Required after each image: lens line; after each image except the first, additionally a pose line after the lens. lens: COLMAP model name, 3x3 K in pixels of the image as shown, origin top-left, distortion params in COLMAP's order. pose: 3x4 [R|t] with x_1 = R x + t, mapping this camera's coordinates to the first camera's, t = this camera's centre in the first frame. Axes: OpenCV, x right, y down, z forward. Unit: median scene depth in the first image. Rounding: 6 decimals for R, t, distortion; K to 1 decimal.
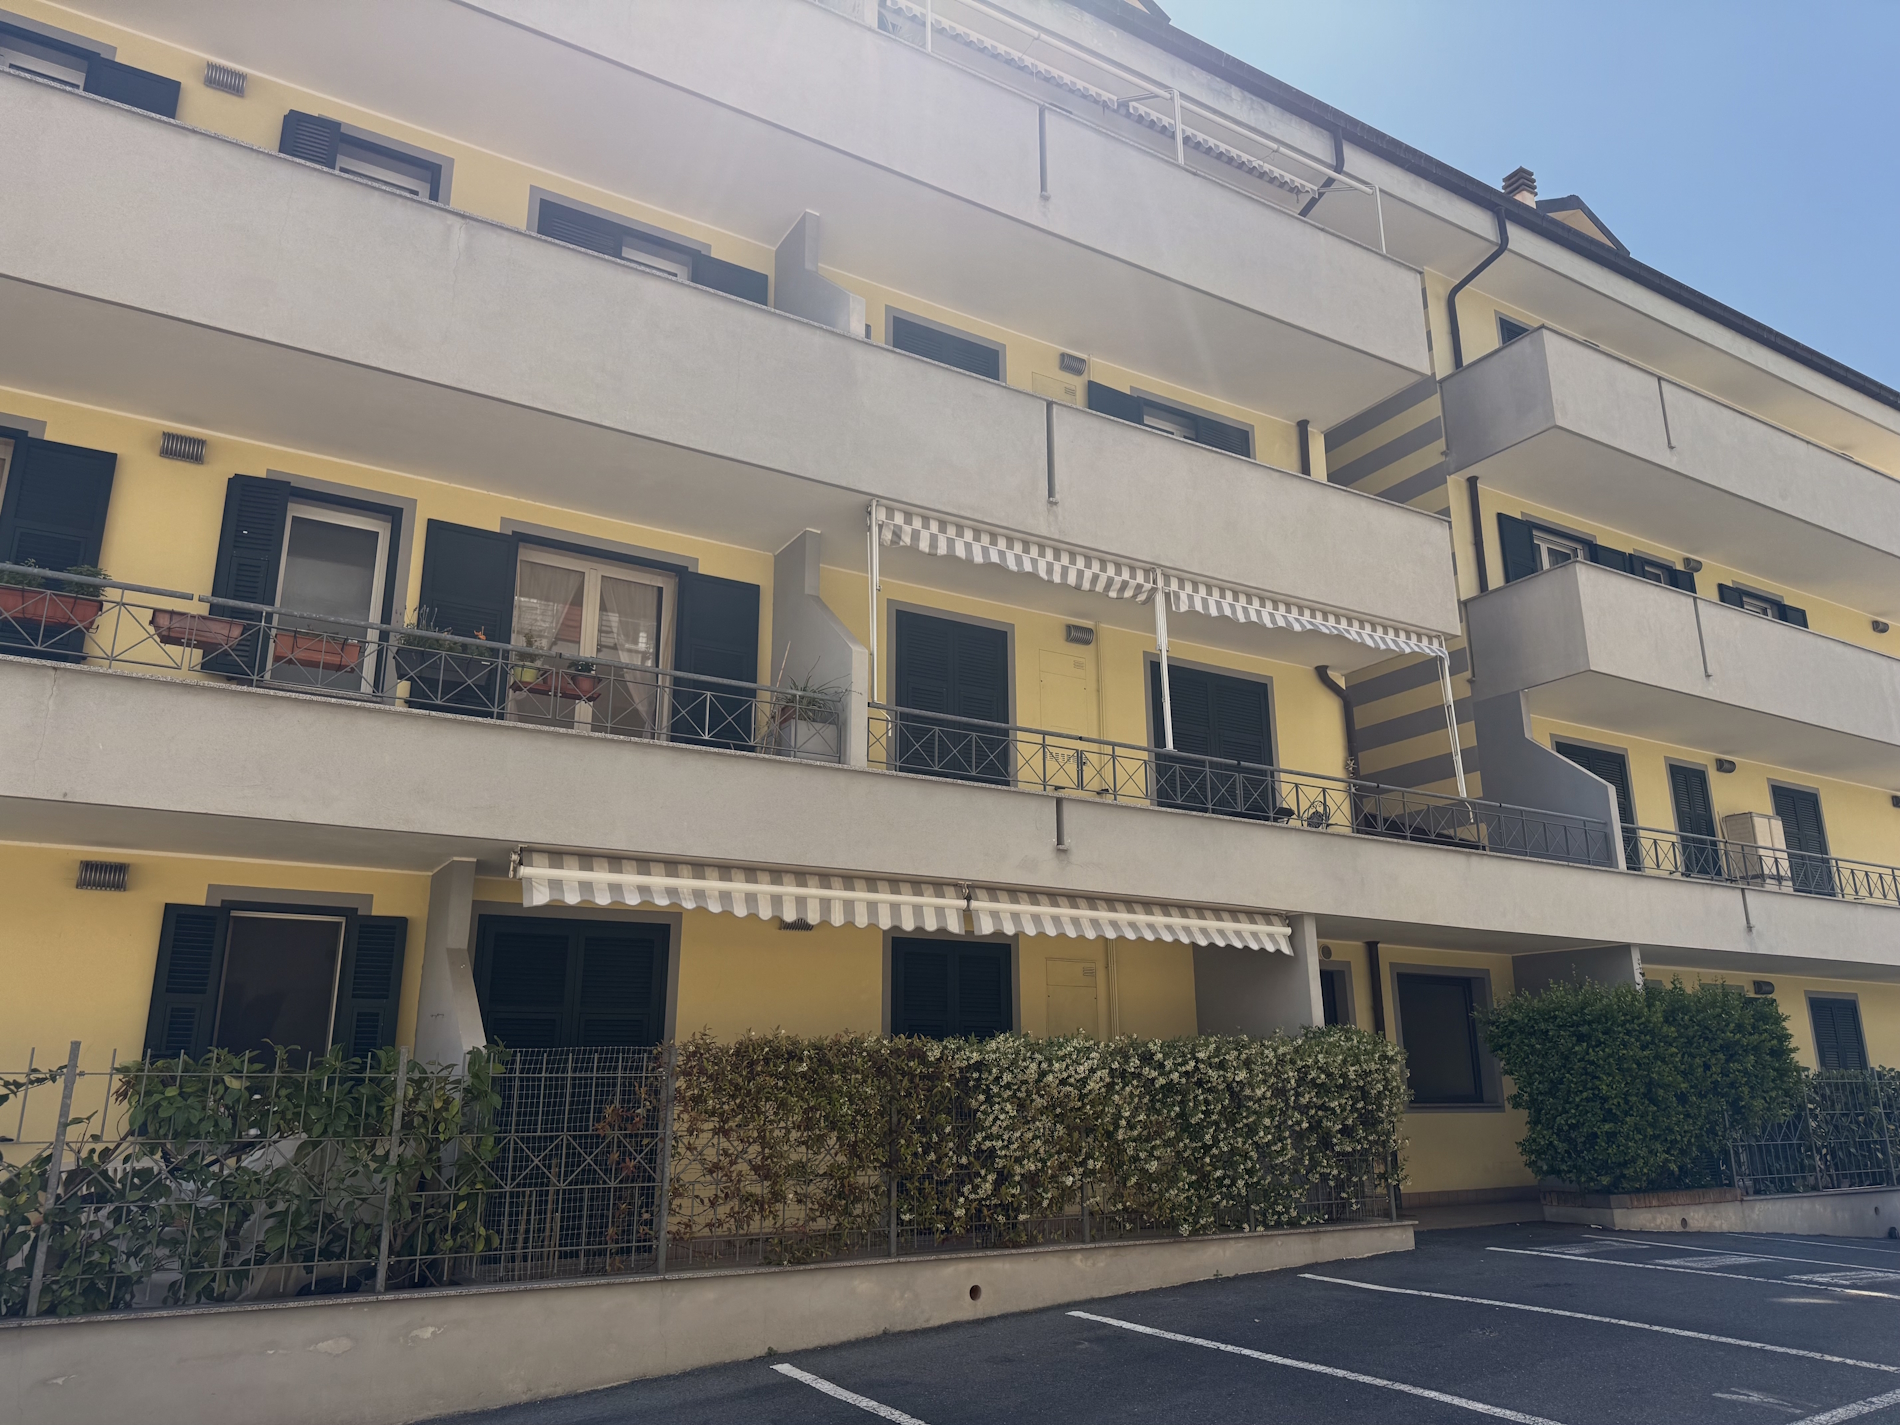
lens RADIAL K [[1380.0, 0, 955.2], [0, 1380.0, 699.3], [0, 0, 1]] dist [0.124582, -0.191176]
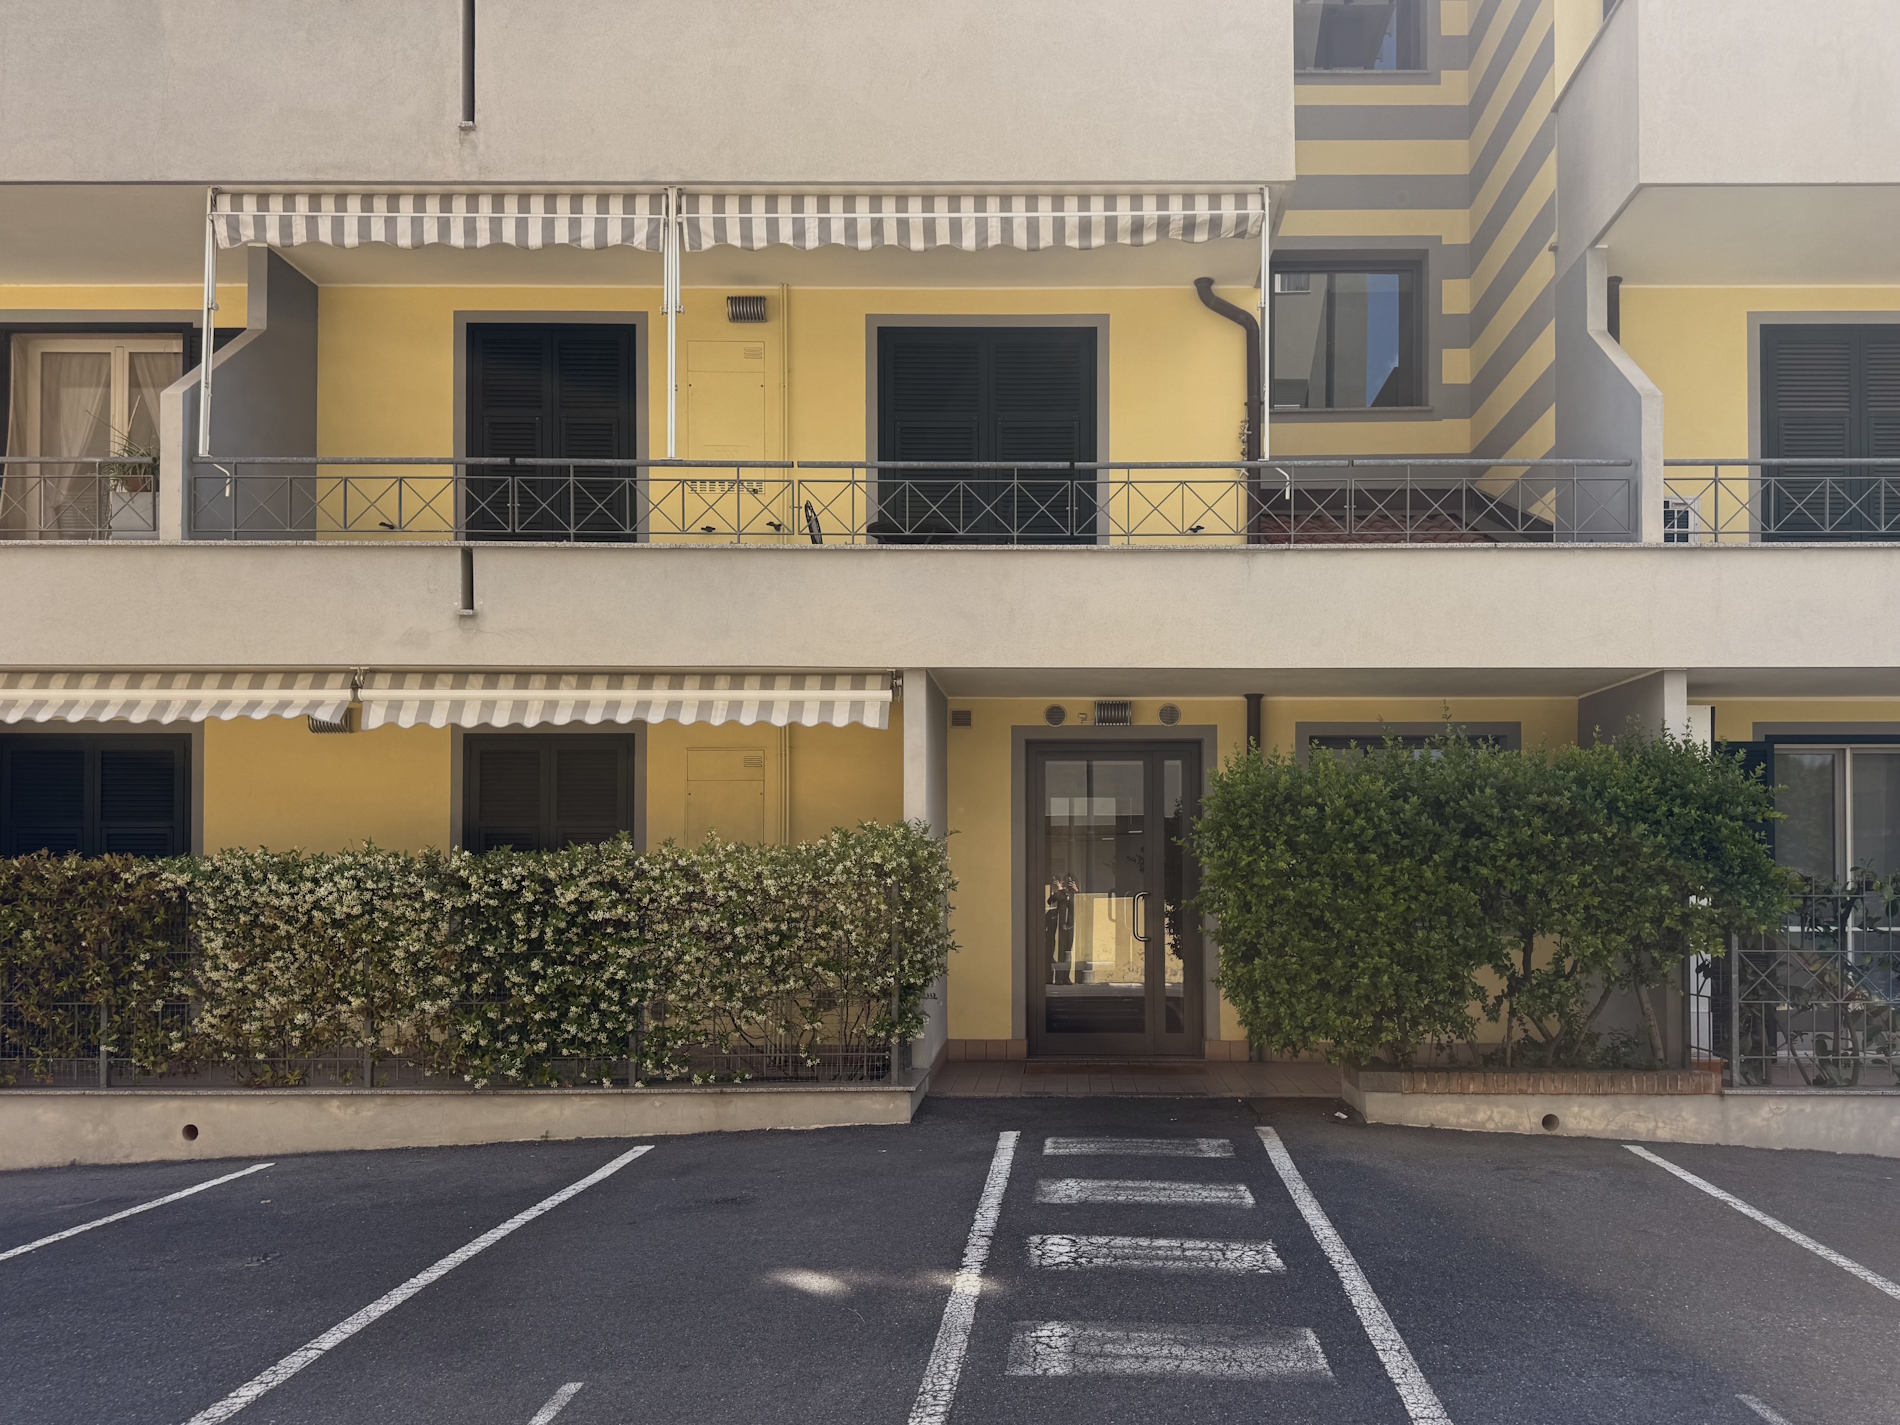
lens RADIAL K [[1397.8, 0, 950.3], [0, 1397.8, 888.3], [0, 0, 1]] dist [0.018104, -0.002329]
pose [[0.845994, -0.002849, -0.533185, 0.642197], [0.141005, 0.965580, 0.218570, 0.109642], [0.514210, -0.260091, 0.817276, 0.411152]]
